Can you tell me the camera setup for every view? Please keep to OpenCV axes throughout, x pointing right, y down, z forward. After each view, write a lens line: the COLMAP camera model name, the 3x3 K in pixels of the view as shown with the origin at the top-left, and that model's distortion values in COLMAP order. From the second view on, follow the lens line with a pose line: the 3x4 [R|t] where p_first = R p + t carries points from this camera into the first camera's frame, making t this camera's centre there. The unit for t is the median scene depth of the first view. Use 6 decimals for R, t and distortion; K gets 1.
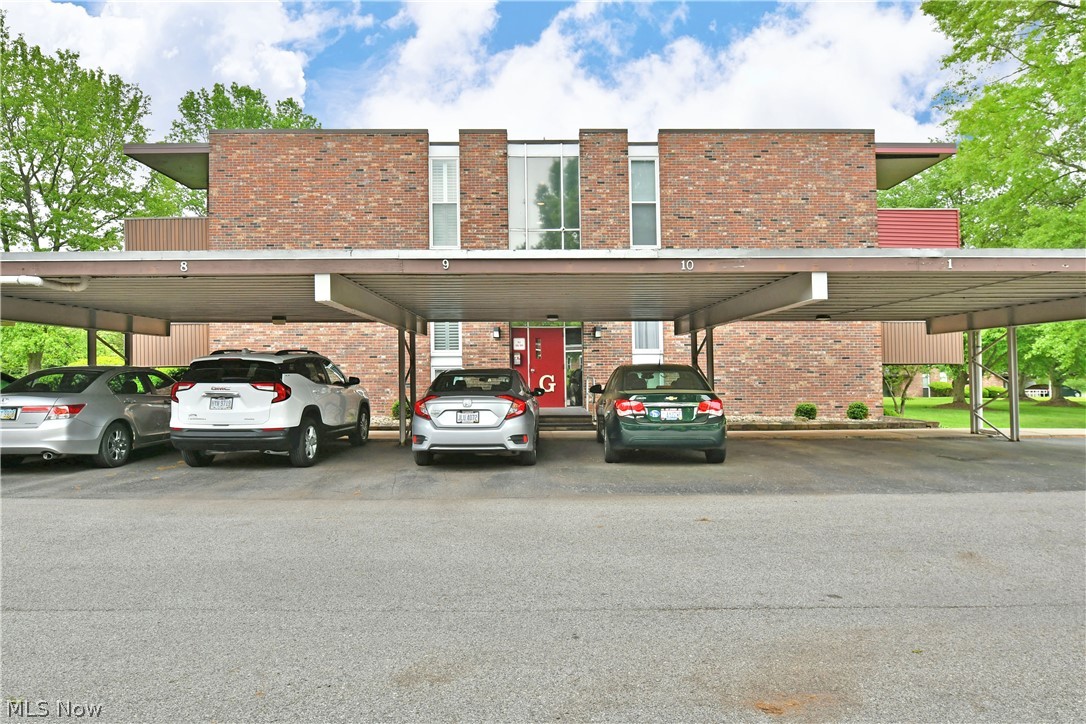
lens RADIAL K [[662.2, 0, 543.0], [0, 662.2, 369.3], [0, 0, 1]] dist [-0.016006, -0.001408]
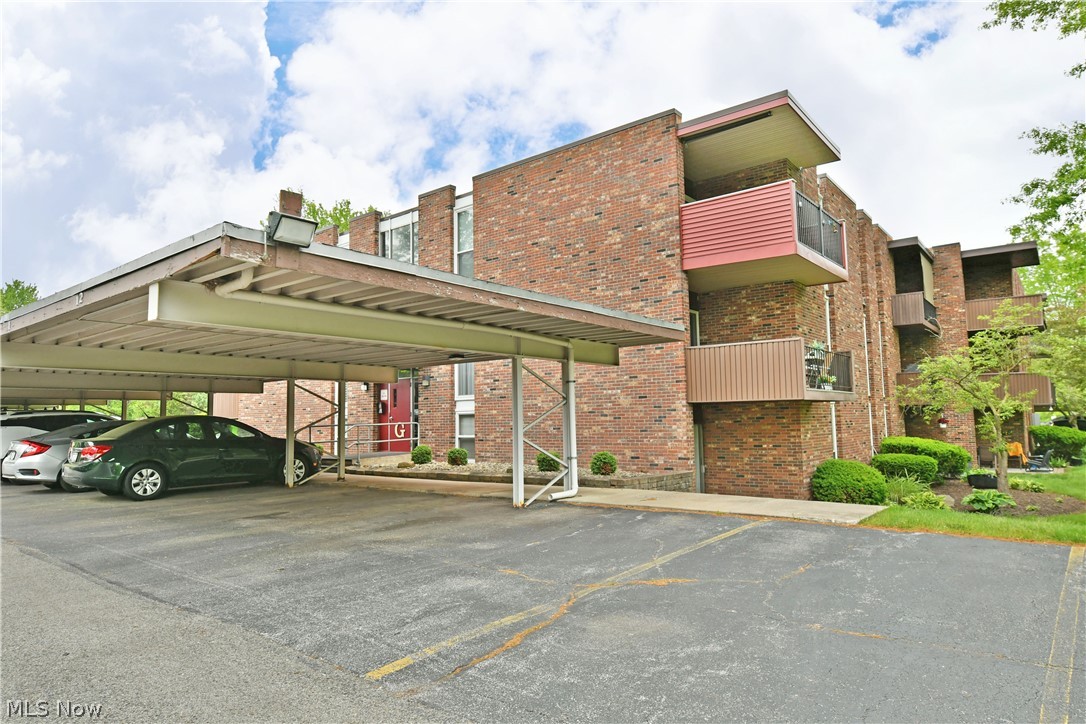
lens RADIAL K [[662.2, 0, 543.5], [0, 662.2, 357.8], [0, 0, 1]] dist [-0.016006, -0.001408]
pose [[0.769899, -0.071136, -0.634188, 0.882006], [0.034738, 0.996966, -0.069656, -0.012755], [0.637219, 0.031598, 0.770035, 0.295916]]
